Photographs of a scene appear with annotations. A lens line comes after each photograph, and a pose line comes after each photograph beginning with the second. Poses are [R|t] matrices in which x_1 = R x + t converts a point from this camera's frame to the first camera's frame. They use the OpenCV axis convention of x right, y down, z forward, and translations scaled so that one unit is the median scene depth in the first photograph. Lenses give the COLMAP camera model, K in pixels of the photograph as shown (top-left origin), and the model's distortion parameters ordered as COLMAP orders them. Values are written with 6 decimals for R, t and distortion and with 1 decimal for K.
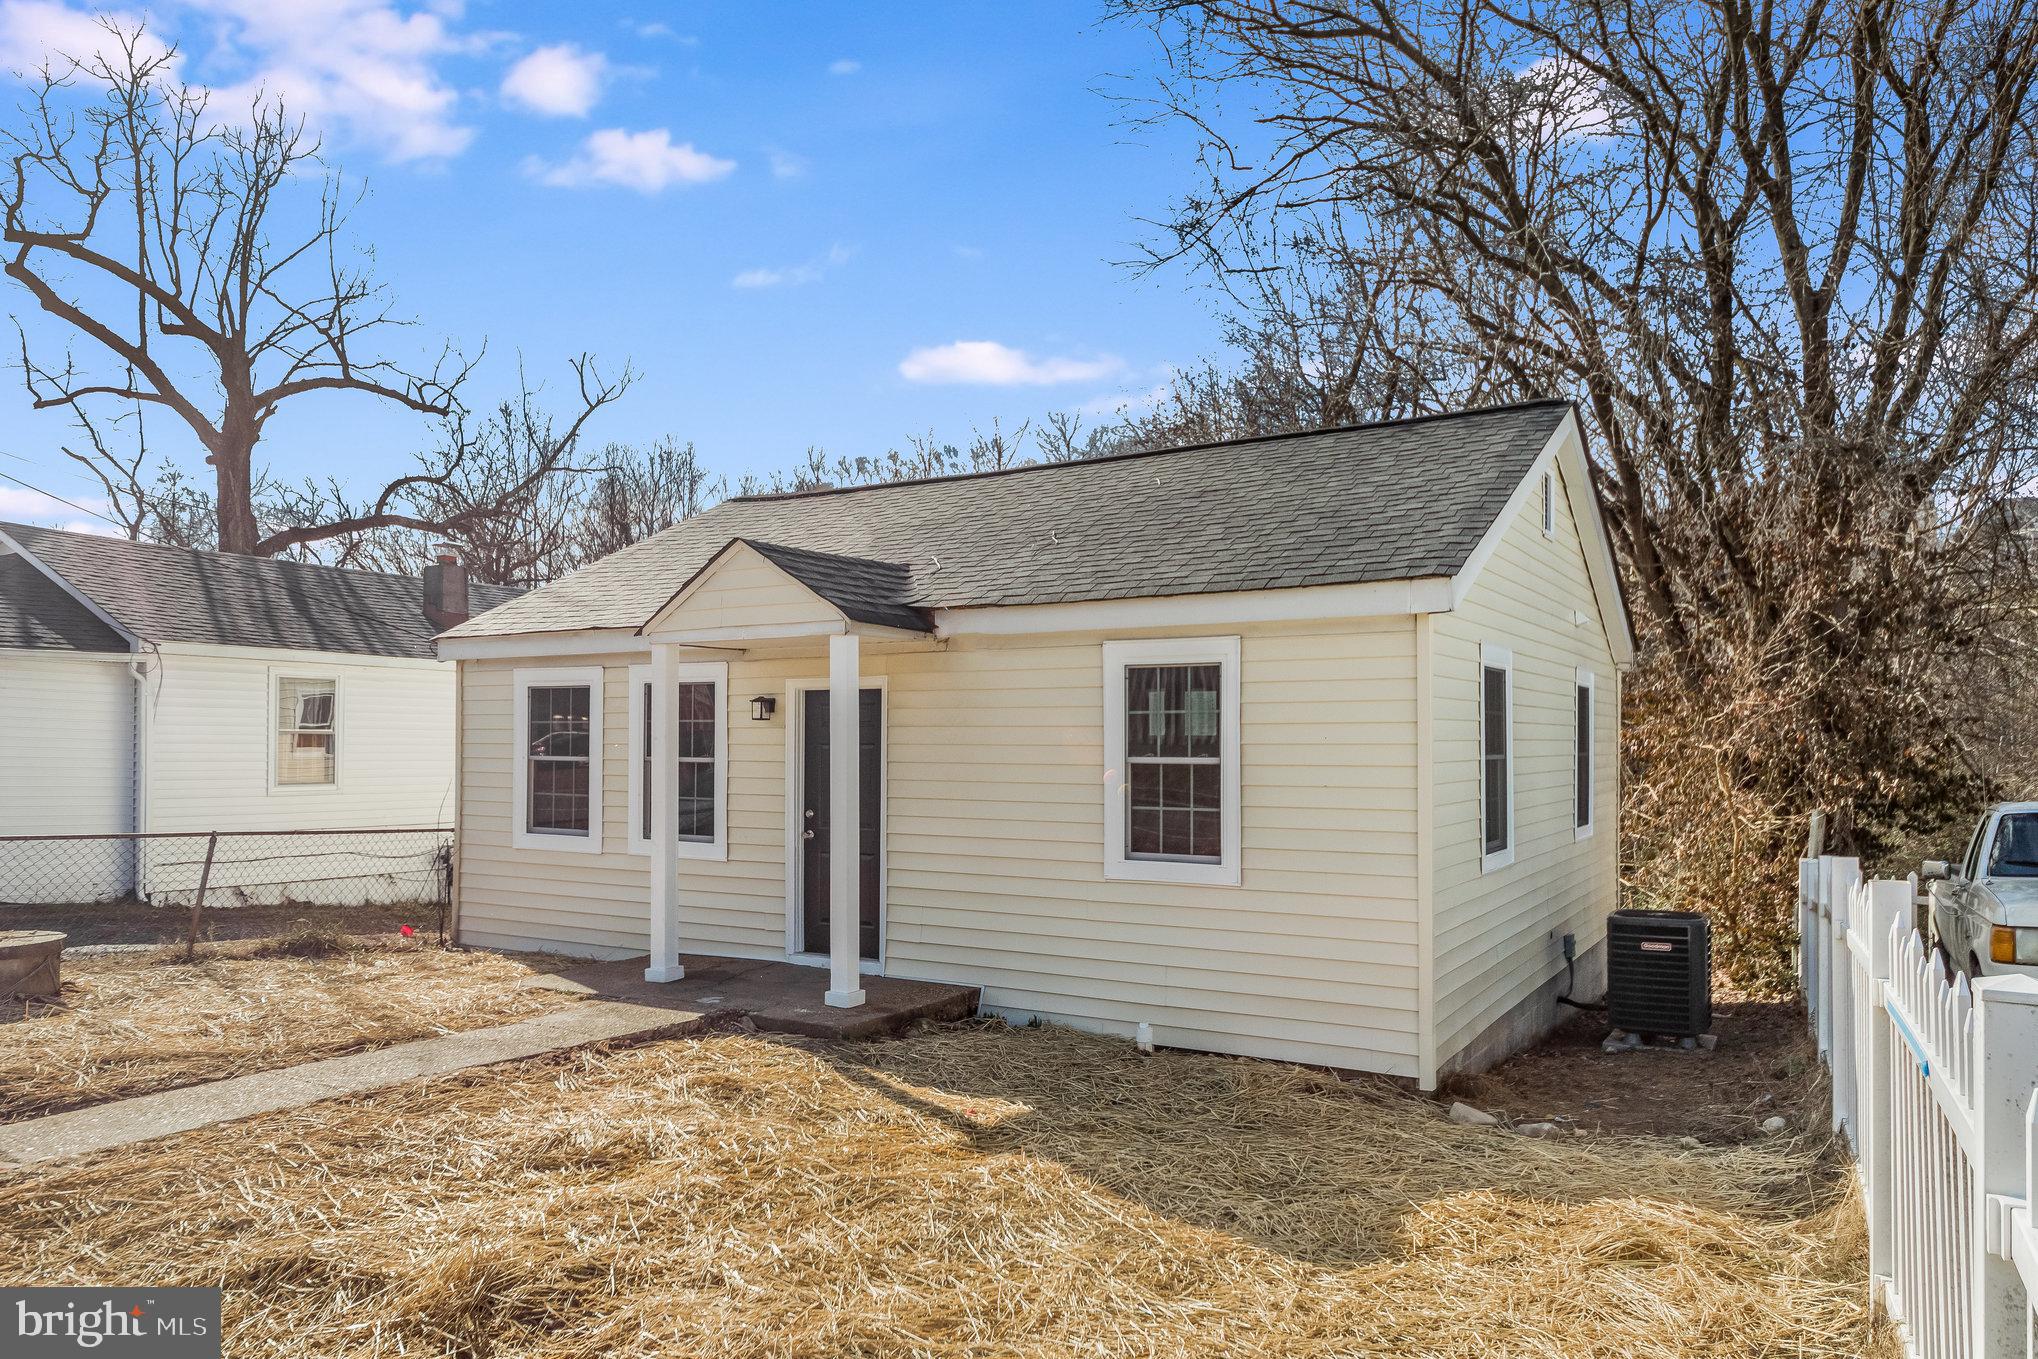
lens RADIAL K [[1366.7, 0, 1018.4], [0, 1366.7, 726.4], [0, 0, 1]] dist [-0.002751, -0.000511]
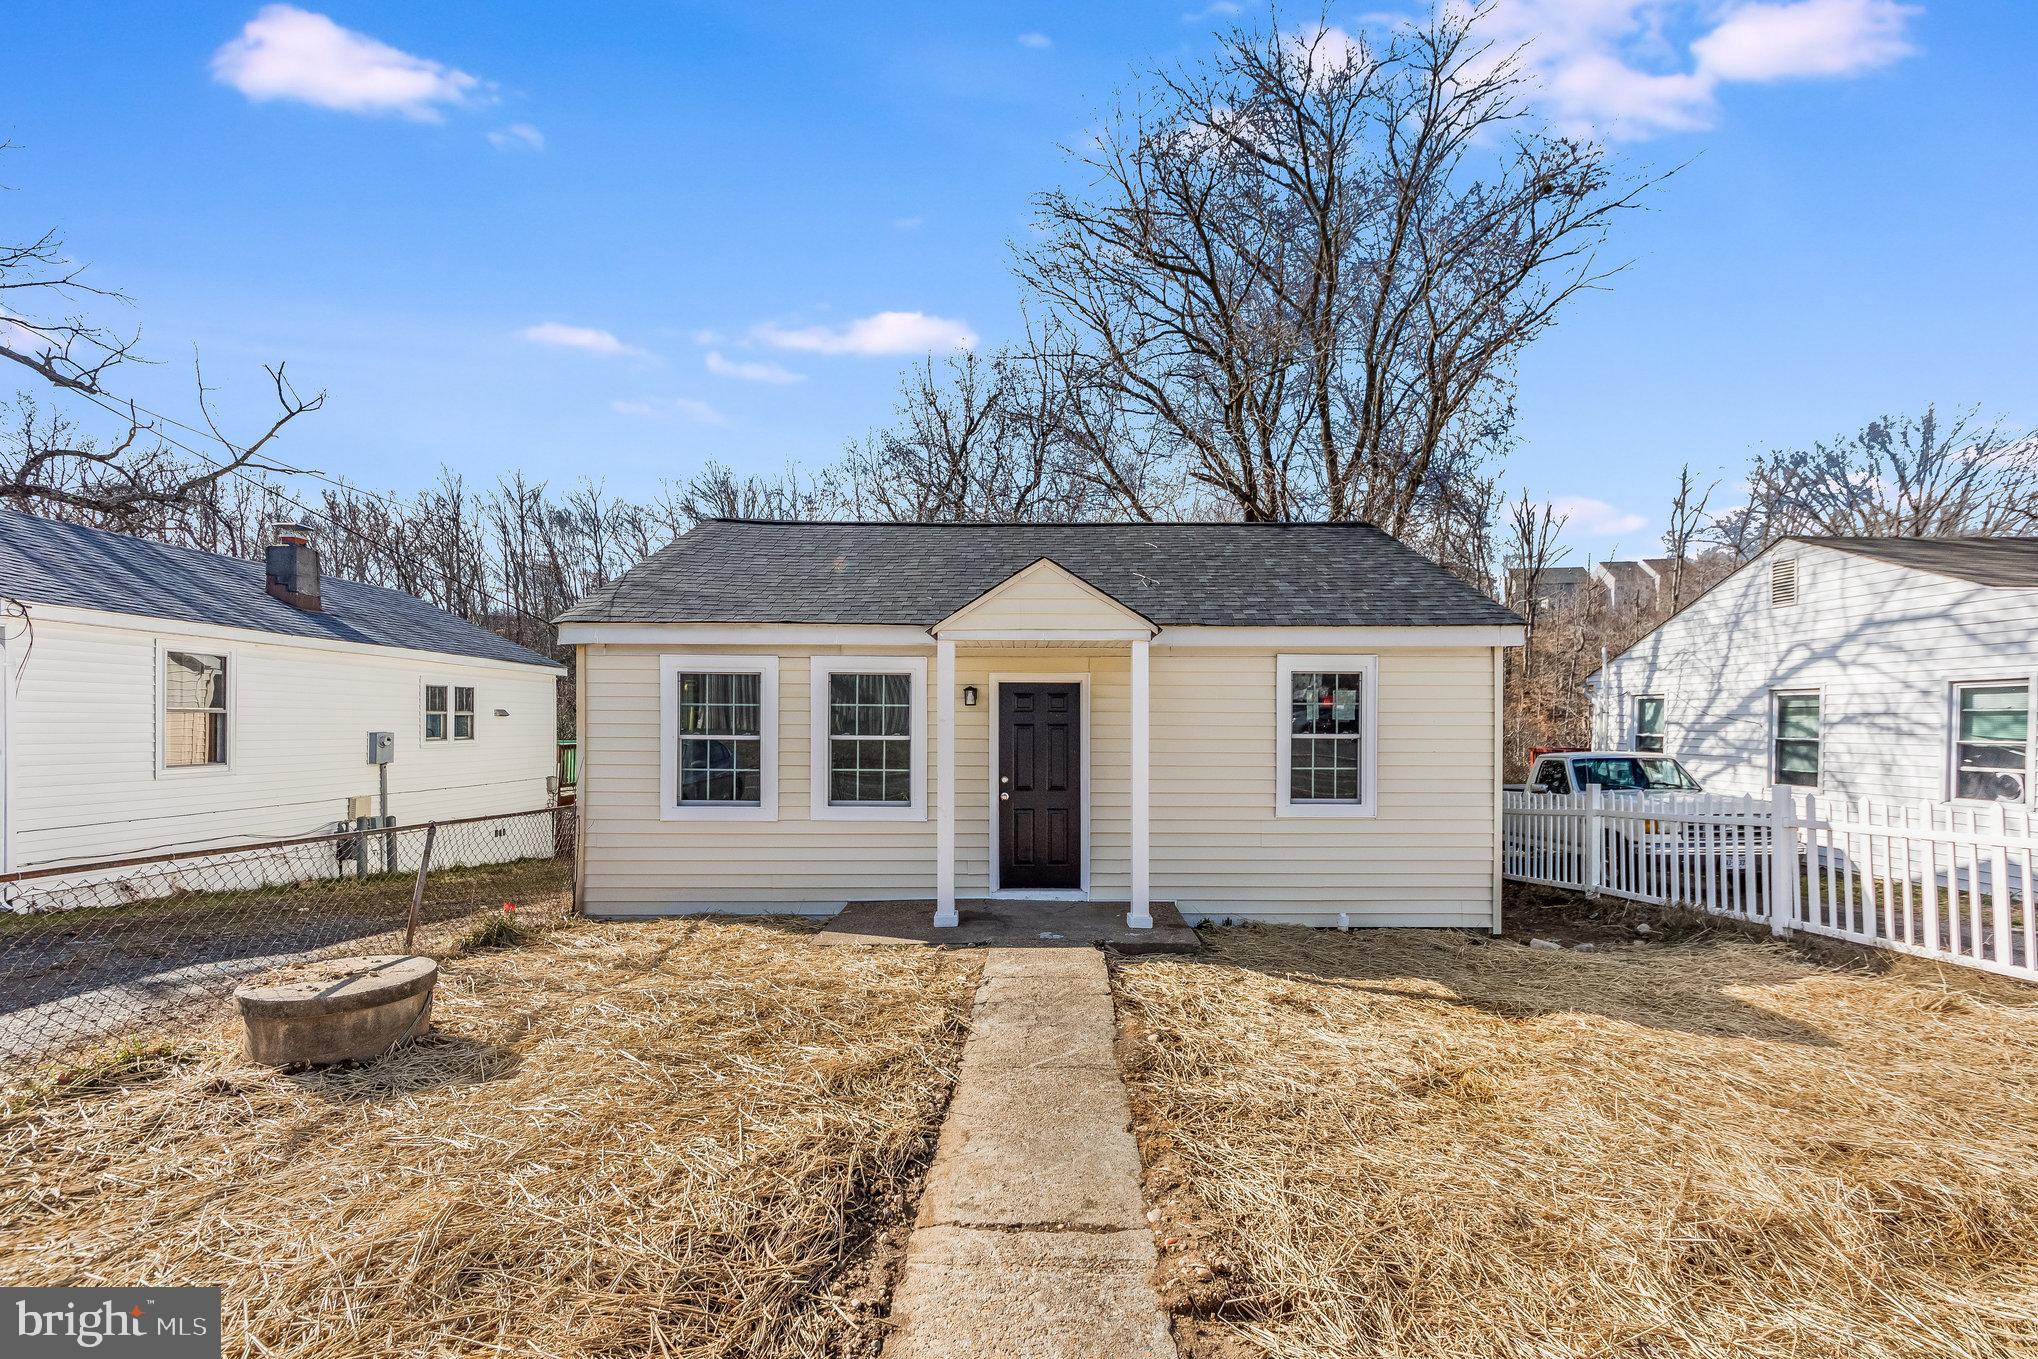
lens RADIAL K [[874.5, 0, 1020.6], [0, 874.5, 718.3], [0, 0, 1]] dist [0.000510, 0.000002]
pose [[0.852053, 0.002442, 0.523450, -0.566956], [-0.007935, 0.999934, 0.008251, 0.000304], [-0.523395, -0.011184, 0.852017, 0.304917]]
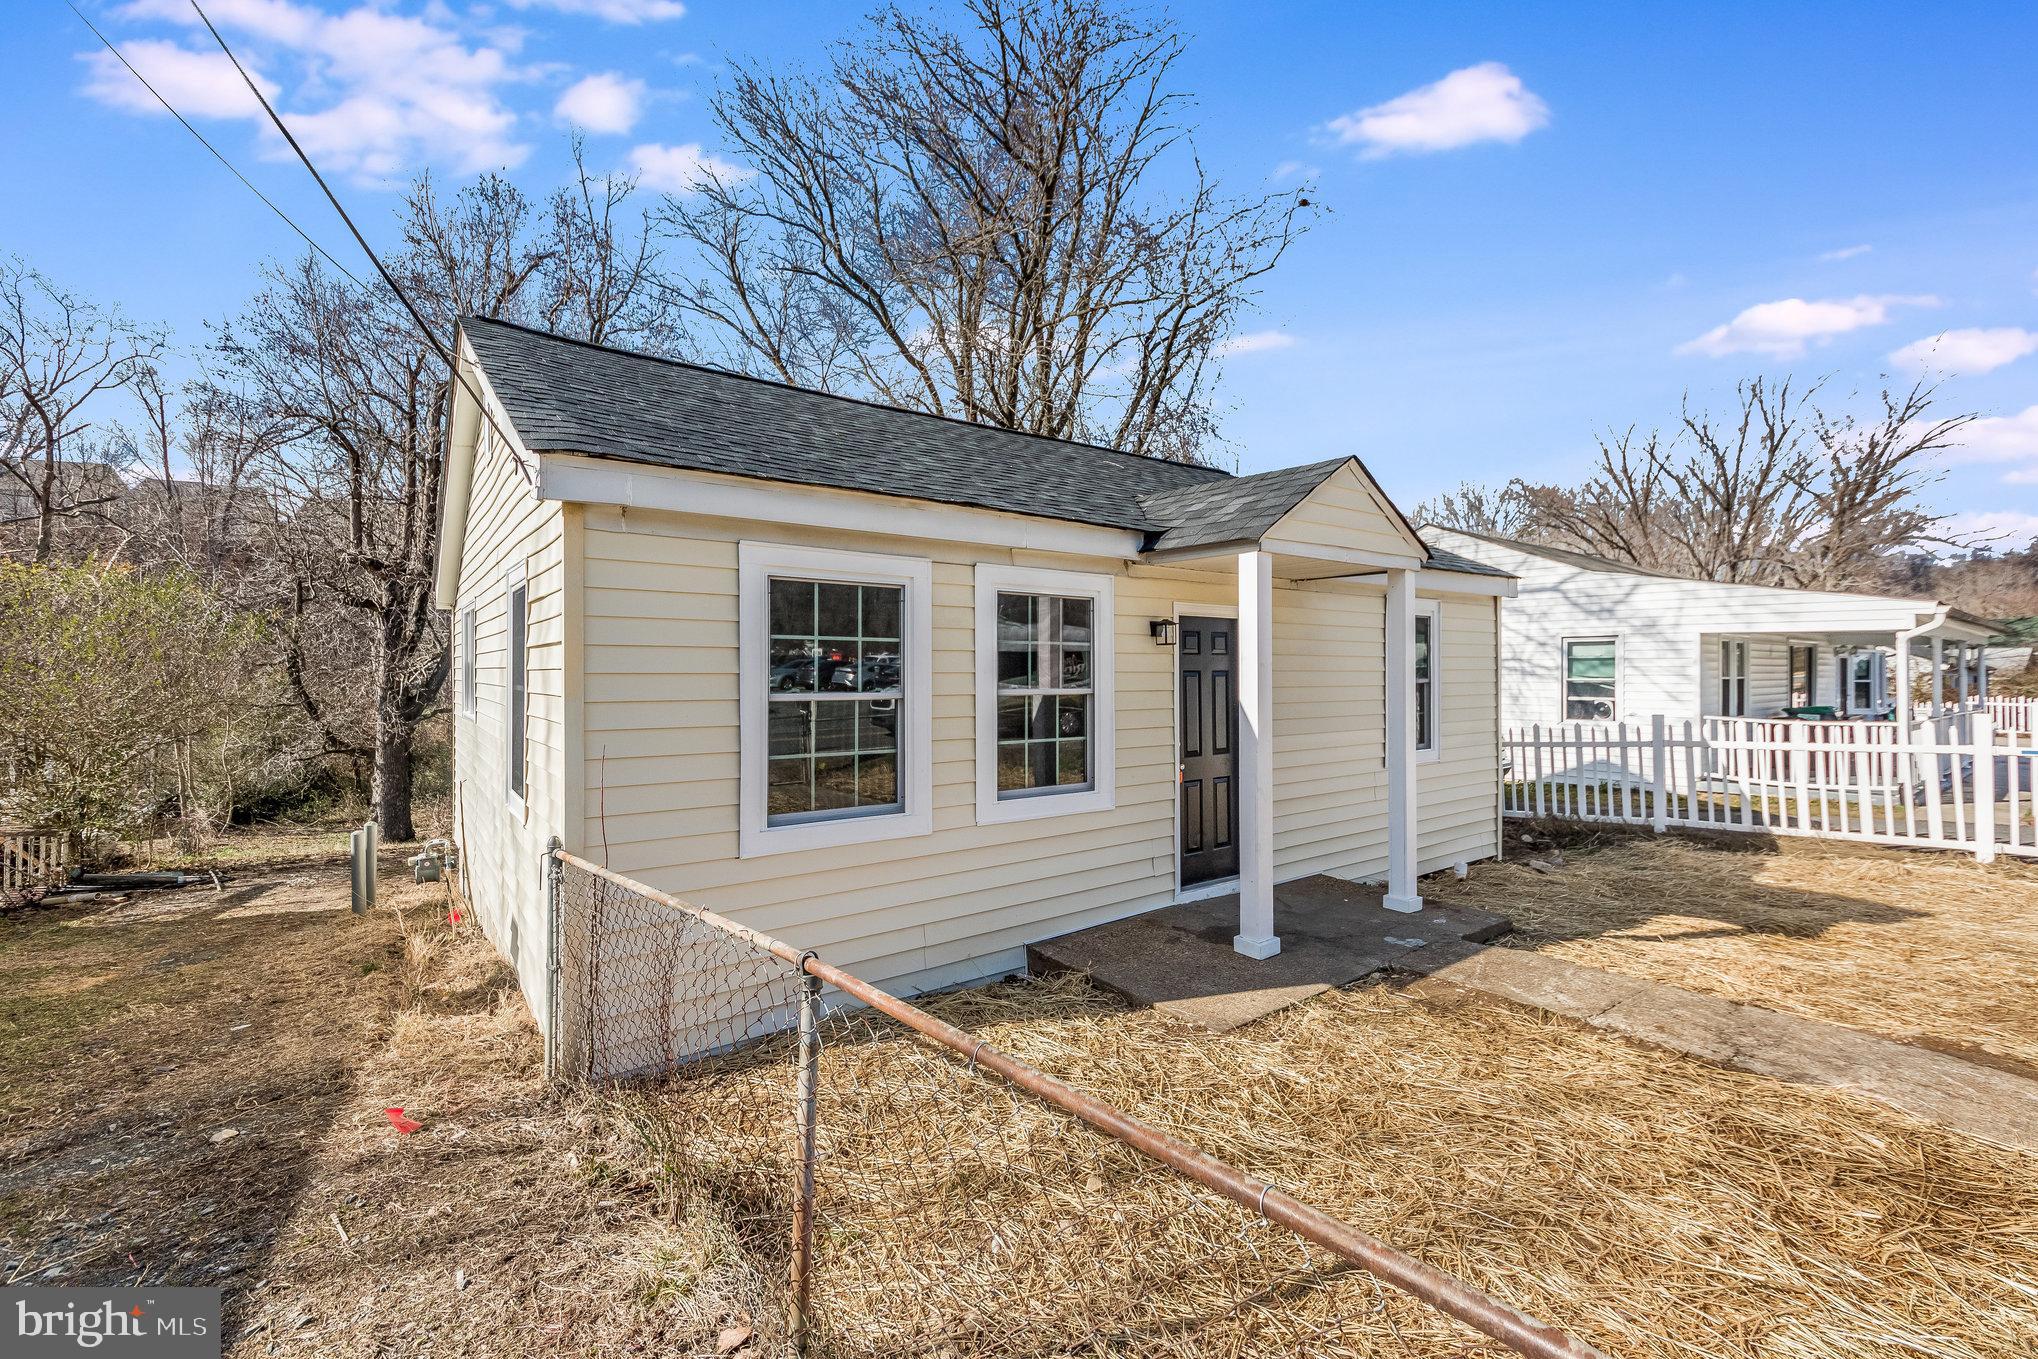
lens RADIAL K [[864.5, 0, 1019.2], [0, 864.5, 662.5], [0, 0, 1]] dist [-0.000299, -0.000098]
pose [[0.383913, 0.003281, 0.923363, -0.761057], [-0.009912, 0.999951, 0.000568, 0.007897], [-0.923316, -0.009370, 0.383927, 0.878104]]
